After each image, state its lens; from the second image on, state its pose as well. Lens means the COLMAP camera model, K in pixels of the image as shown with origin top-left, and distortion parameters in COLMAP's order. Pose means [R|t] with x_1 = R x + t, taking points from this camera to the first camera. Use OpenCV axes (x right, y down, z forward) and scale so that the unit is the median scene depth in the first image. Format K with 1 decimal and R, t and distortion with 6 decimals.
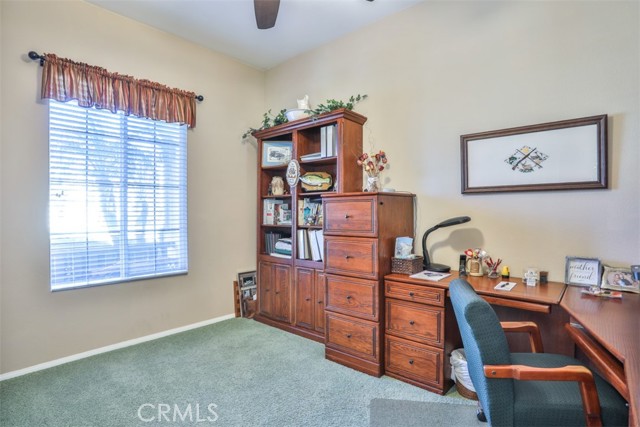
lens RADIAL K [[329.5, 0, 319.6], [0, 329.5, 213.5], [0, 0, 1]] dist [-0.028563, 0.006255]
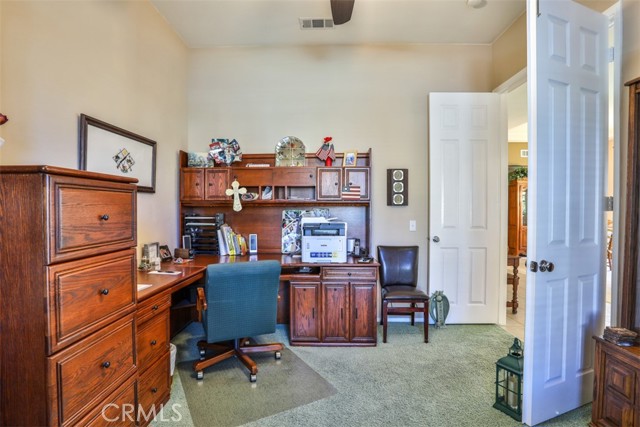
lens RADIAL K [[329.5, 0, 319.2], [0, 329.5, 211.6], [0, 0, 1]] dist [-0.028563, 0.006255]
pose [[-0.638408, -0.002069, 0.769695, -0.609164], [0.013146, 0.999821, 0.013592, -0.003083], [-0.769586, 0.018796, -0.638267, 1.180060]]
